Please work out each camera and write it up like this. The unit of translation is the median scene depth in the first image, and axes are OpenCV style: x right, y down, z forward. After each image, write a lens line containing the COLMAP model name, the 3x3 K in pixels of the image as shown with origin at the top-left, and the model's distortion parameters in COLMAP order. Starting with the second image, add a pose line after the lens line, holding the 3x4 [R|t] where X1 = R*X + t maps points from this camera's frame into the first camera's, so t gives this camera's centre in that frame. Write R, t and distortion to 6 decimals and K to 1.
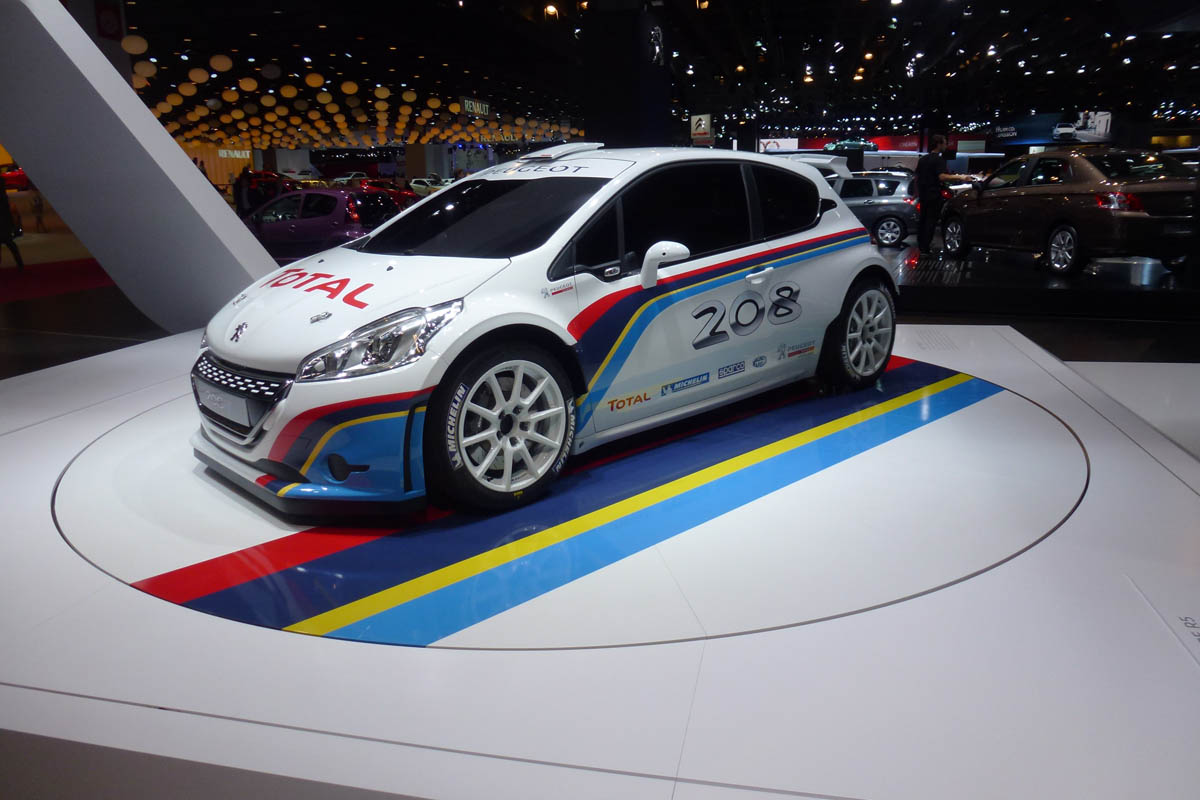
lens RADIAL K [[895.4, 0, 600.0], [0, 895.4, 400.0], [0, 0, 1]] dist [-0.003372, -0.000364]
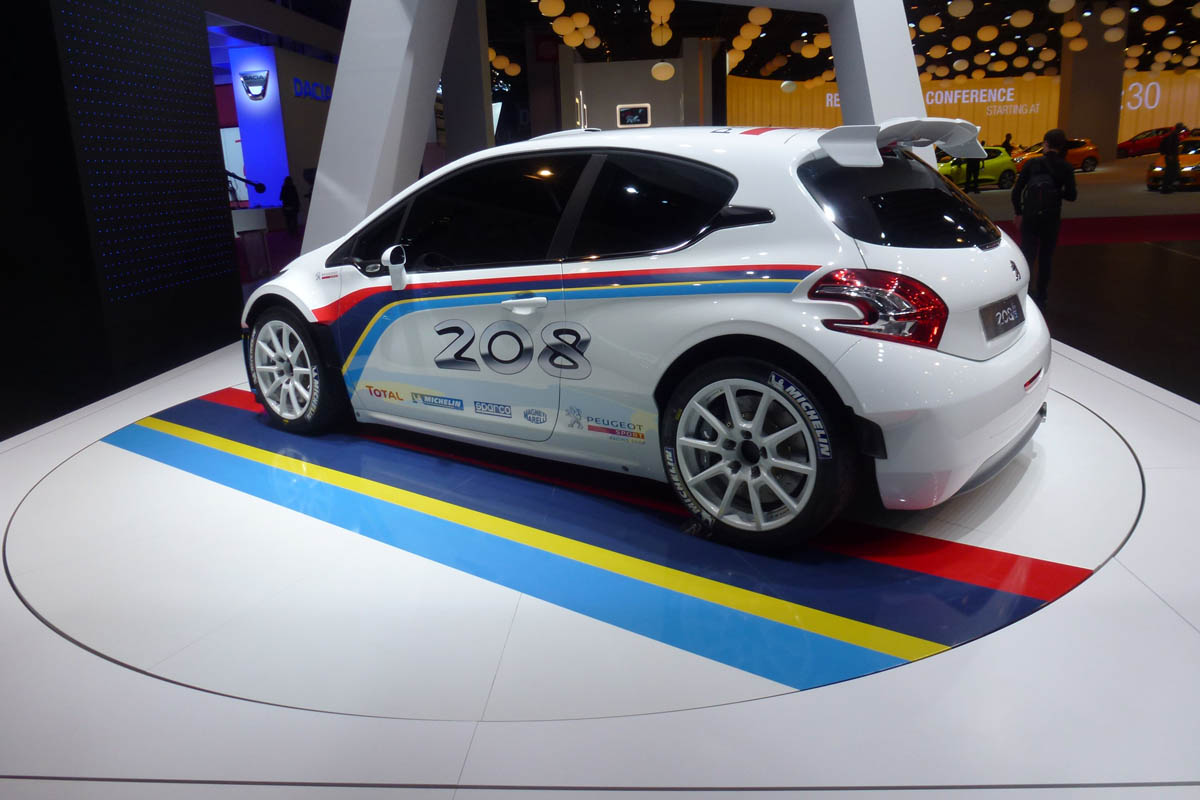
lens RADIAL K [[870.9, 0, 600.0], [0, 870.9, 400.0], [0, 0, 1]] dist [0.003660, 0.001108]
pose [[0.123224, 0.253331, -0.959500, 0.930536], [-0.213519, 0.950991, 0.223663, -0.243440], [0.969136, 0.177311, 0.171276, 0.950187]]
